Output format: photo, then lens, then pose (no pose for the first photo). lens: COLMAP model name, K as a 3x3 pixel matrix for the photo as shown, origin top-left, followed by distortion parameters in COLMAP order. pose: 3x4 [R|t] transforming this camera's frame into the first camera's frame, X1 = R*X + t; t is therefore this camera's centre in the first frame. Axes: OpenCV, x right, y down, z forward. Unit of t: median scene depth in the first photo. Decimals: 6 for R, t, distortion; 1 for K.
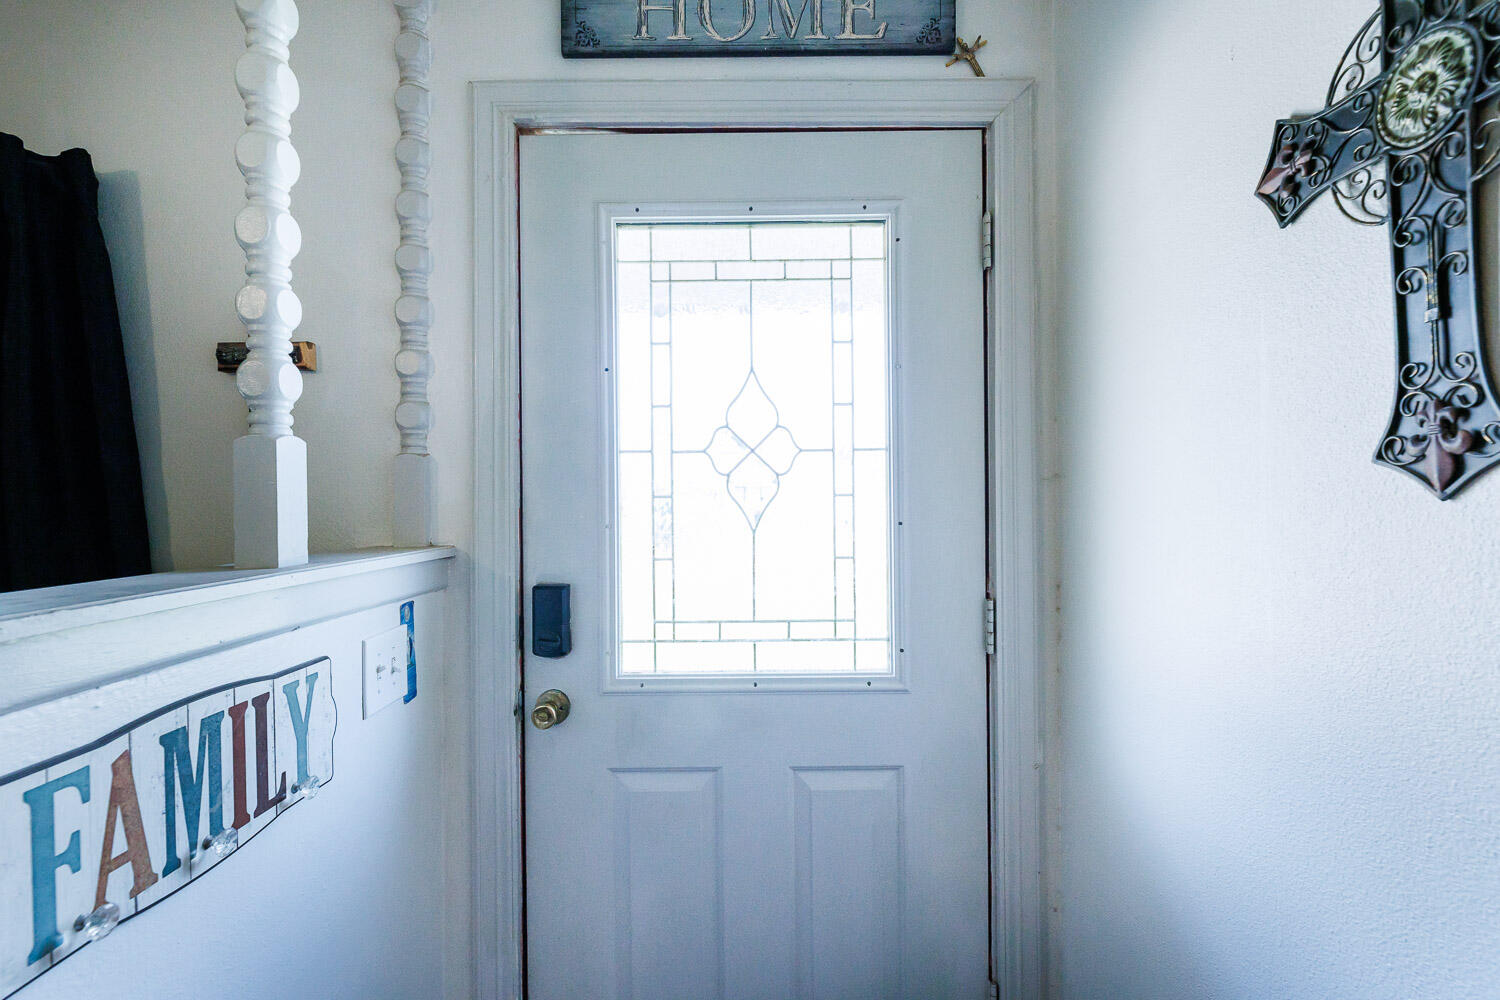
lens RADIAL K [[685.0, 0, 712.1], [0, 685.0, 504.6], [0, 0, 1]] dist [0.001622, -0.000238]
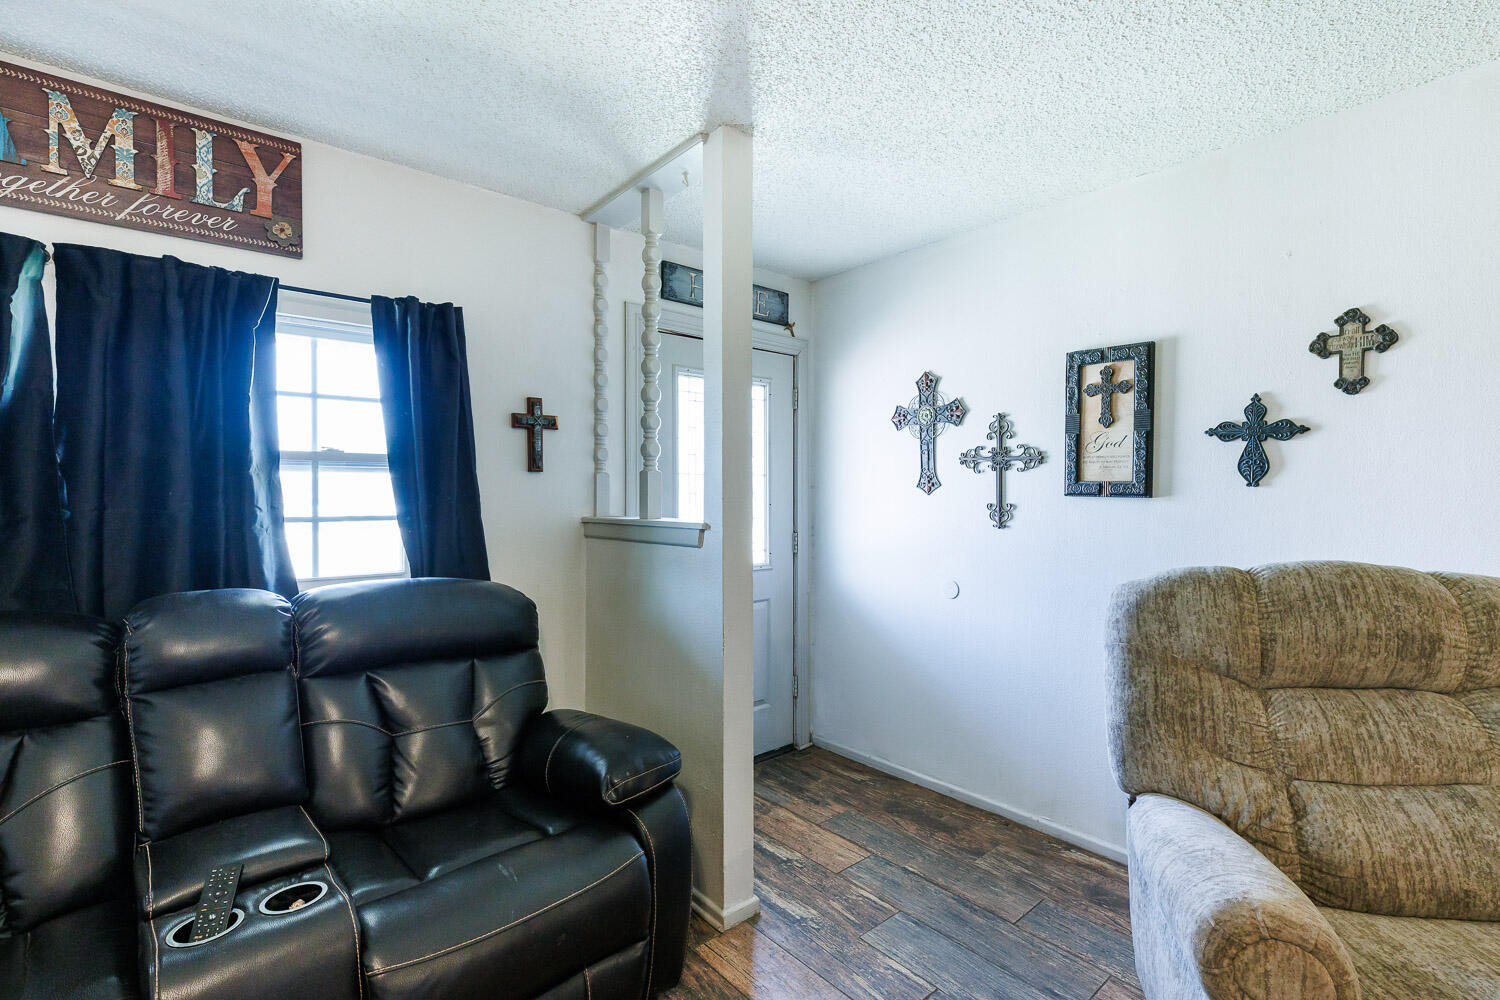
lens RADIAL K [[685.0, 0, 756.0], [0, 685.0, 496.0], [0, 0, 1]] dist [0.001622, -0.000238]
pose [[0.744246, -0.001545, 0.667904, -2.984456], [0.002604, 0.999996, -0.000589, -0.001855], [-0.667901, 0.002177, 0.744247, -1.763407]]
